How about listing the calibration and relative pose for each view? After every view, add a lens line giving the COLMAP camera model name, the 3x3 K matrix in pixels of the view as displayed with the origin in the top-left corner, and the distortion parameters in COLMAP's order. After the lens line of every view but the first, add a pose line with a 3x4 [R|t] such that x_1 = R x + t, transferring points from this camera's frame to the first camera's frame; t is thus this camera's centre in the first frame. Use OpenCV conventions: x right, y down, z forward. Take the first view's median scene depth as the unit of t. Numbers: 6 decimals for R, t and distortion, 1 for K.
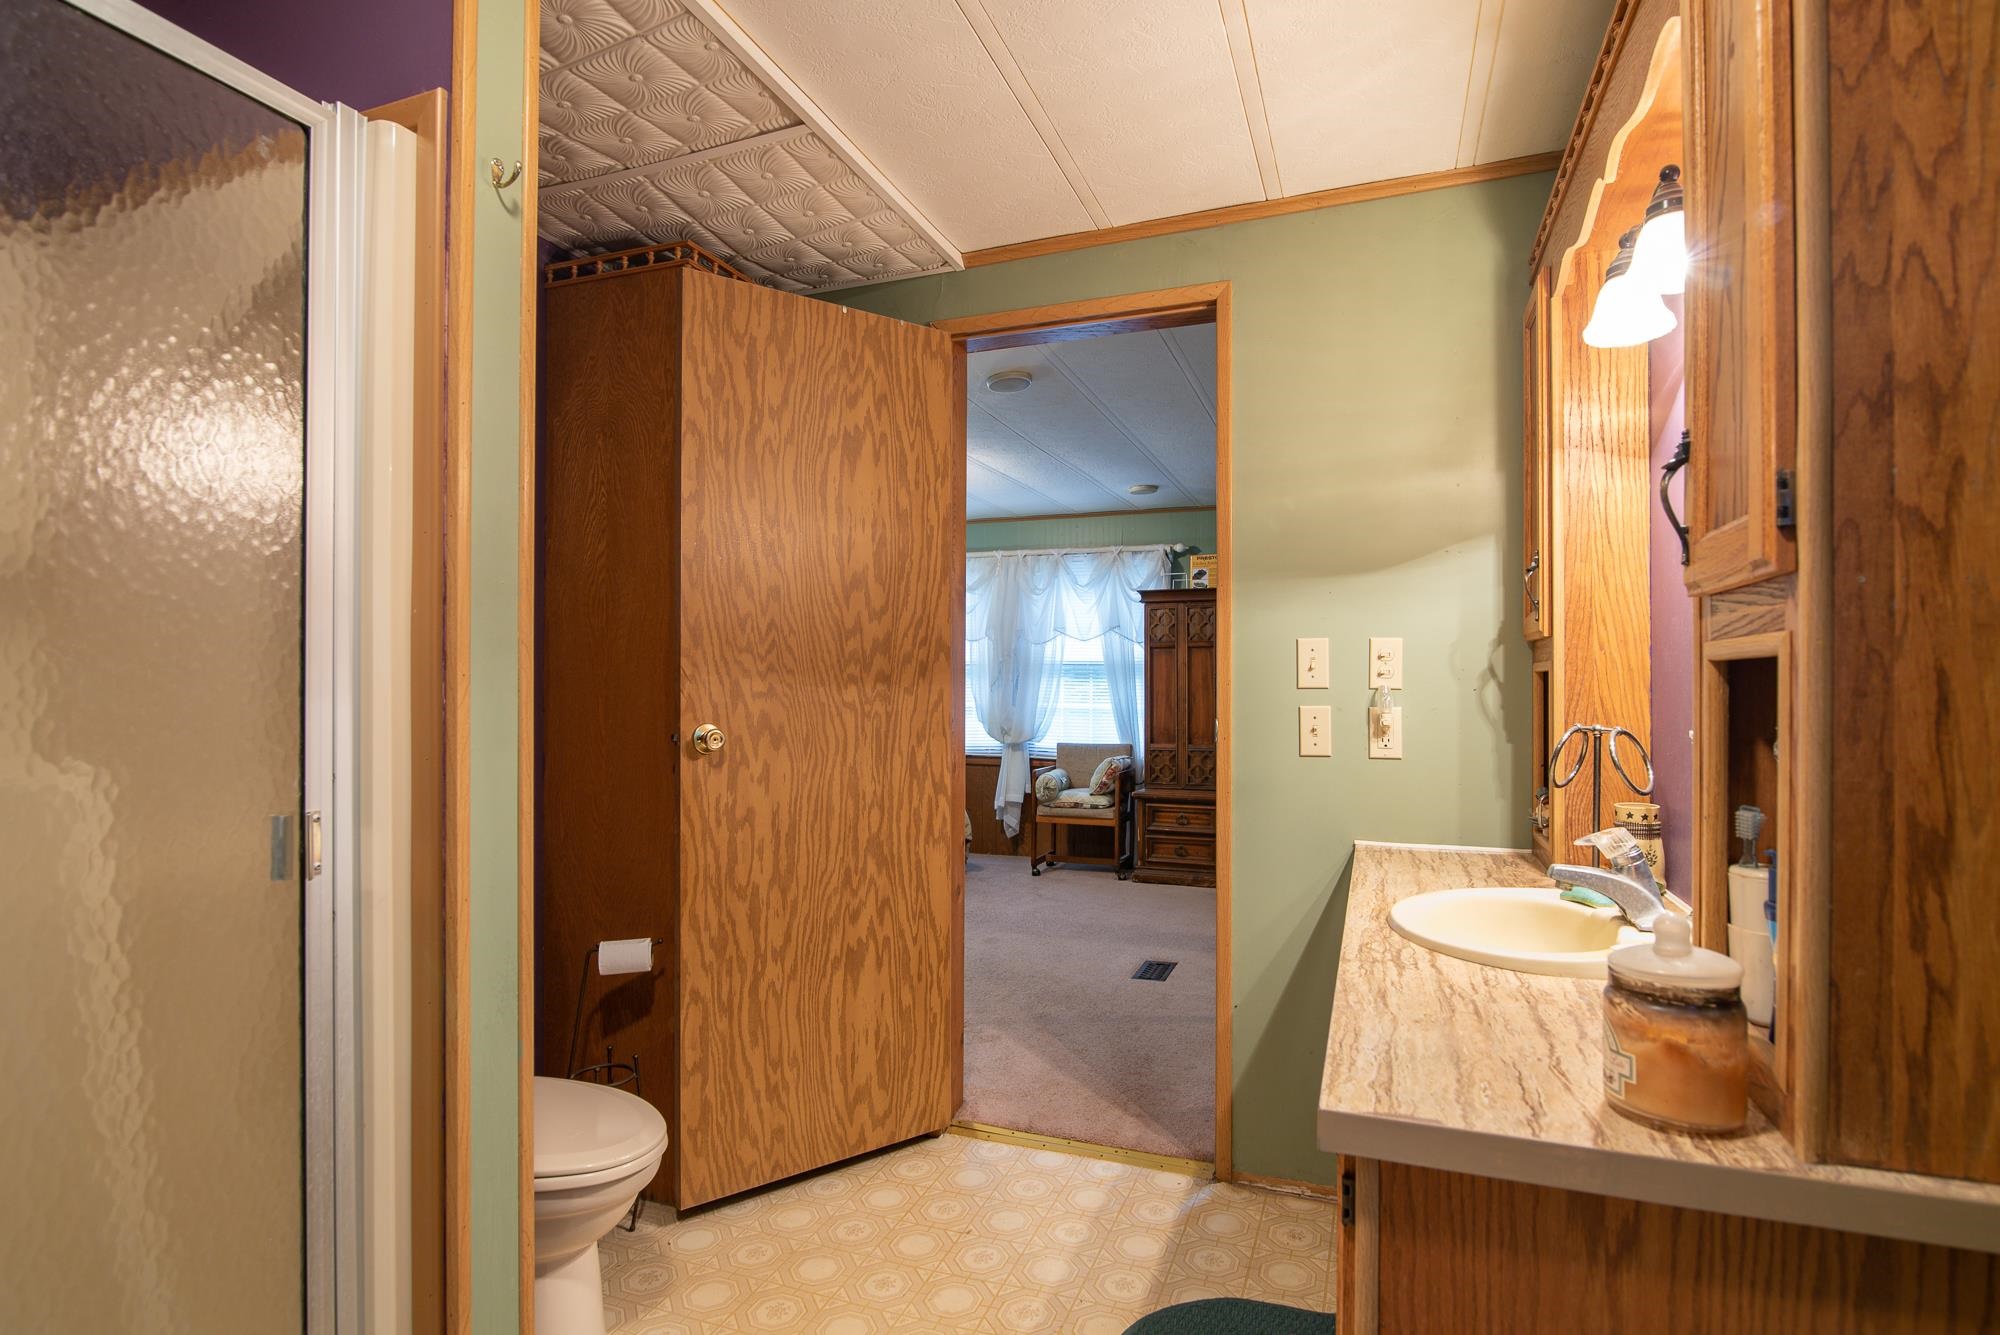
lens RADIAL K [[959.0, 0, 1001.8], [0, 959.0, 679.1], [0, 0, 1]] dist [-0.015008, 0.000628]
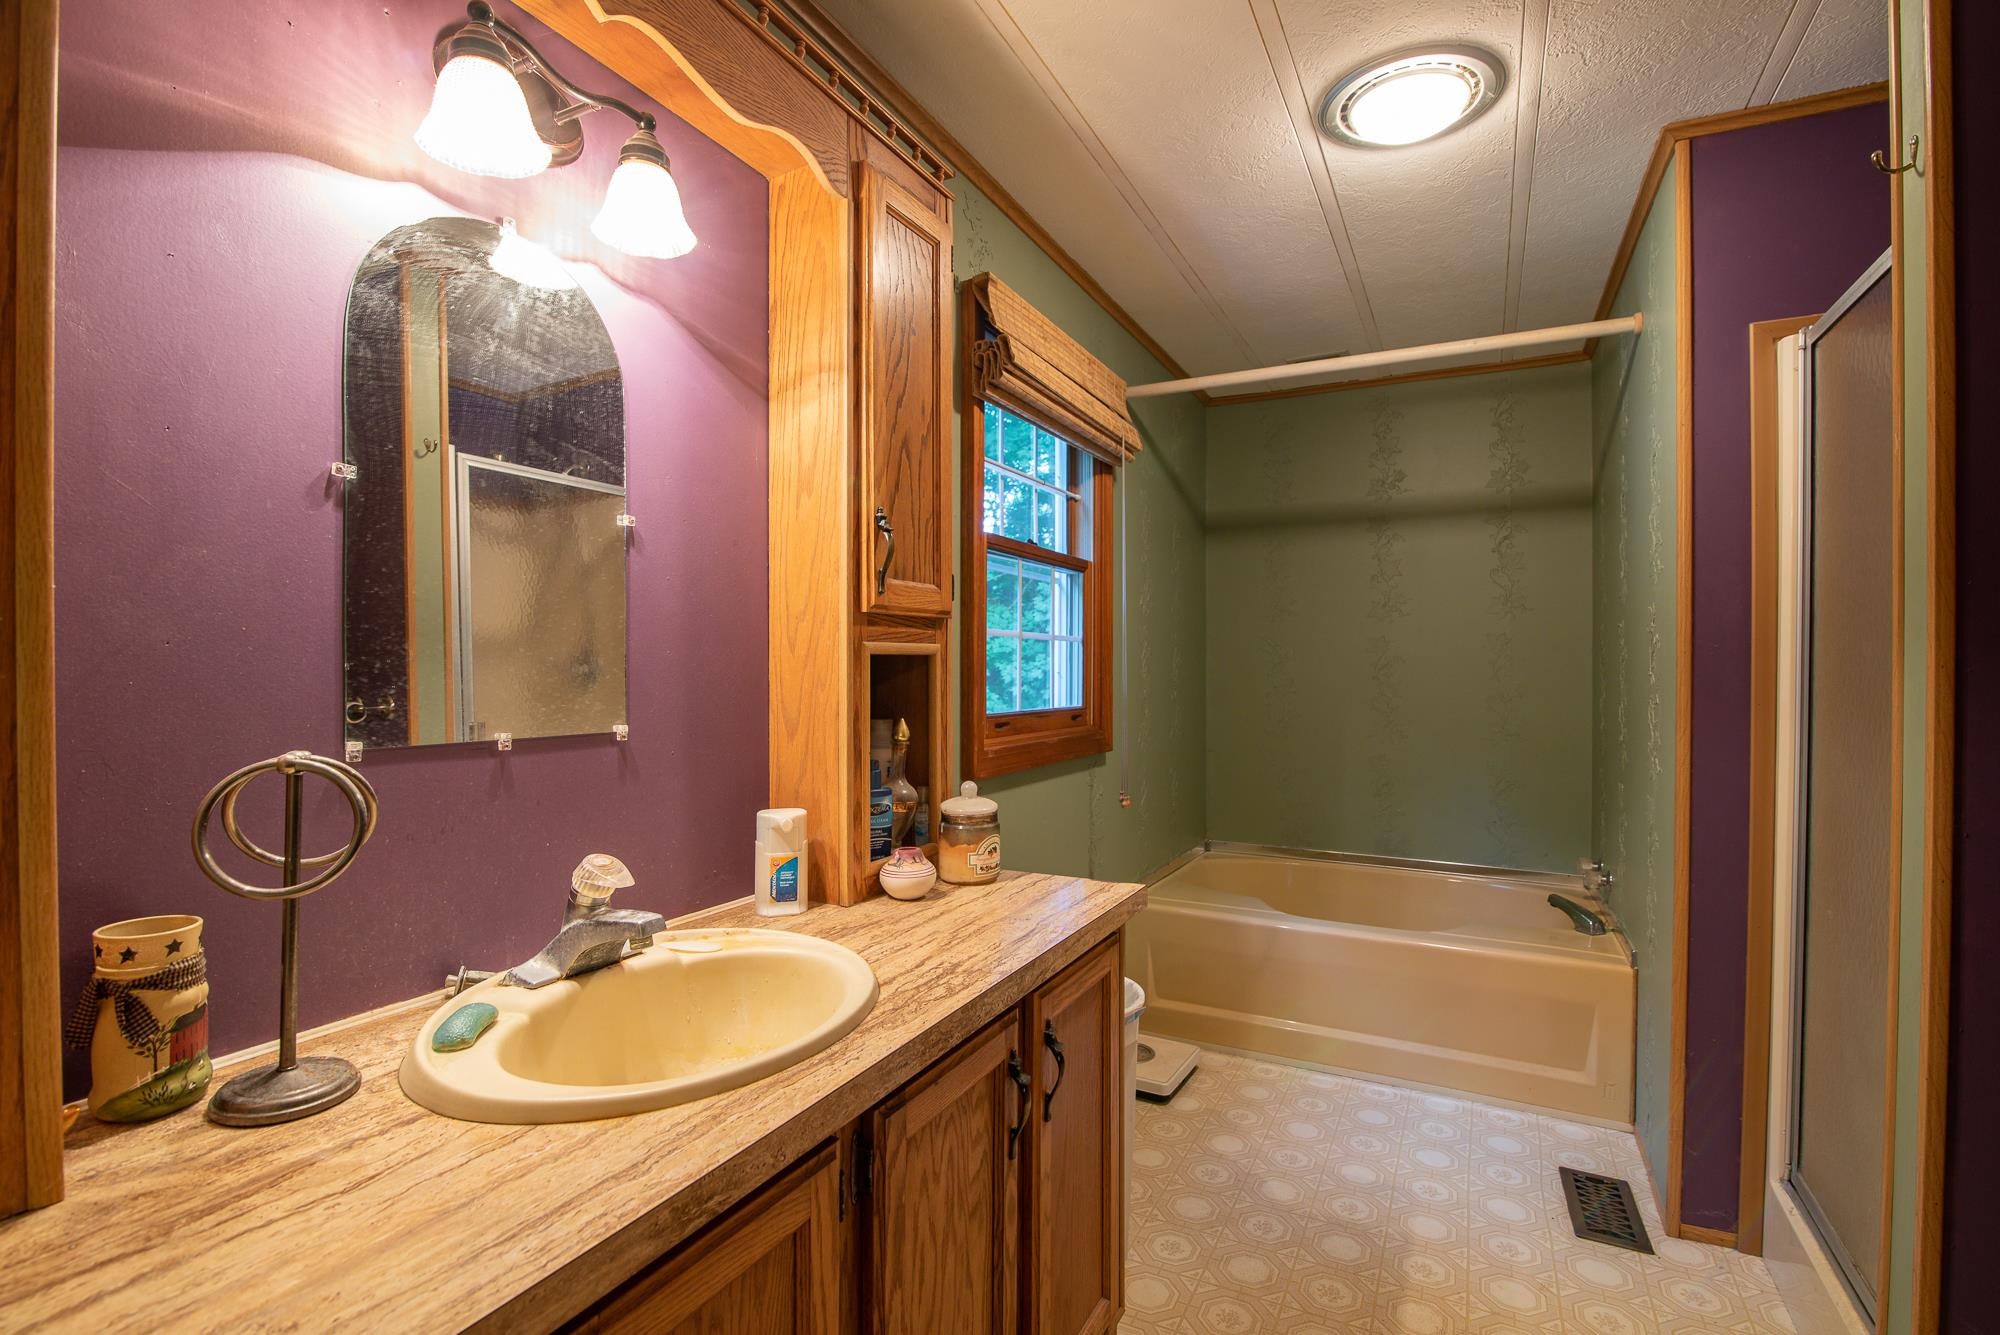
lens RADIAL K [[936.3, 0, 984.3], [0, 936.3, 673.3], [0, 0, 1]] dist [-0.002072, -0.000213]
pose [[-0.992316, -0.011040, 0.123235, 0.304972], [-0.011262, 0.999936, -0.001100, 0.011706], [-0.123215, -0.002480, -0.992377, 2.111047]]
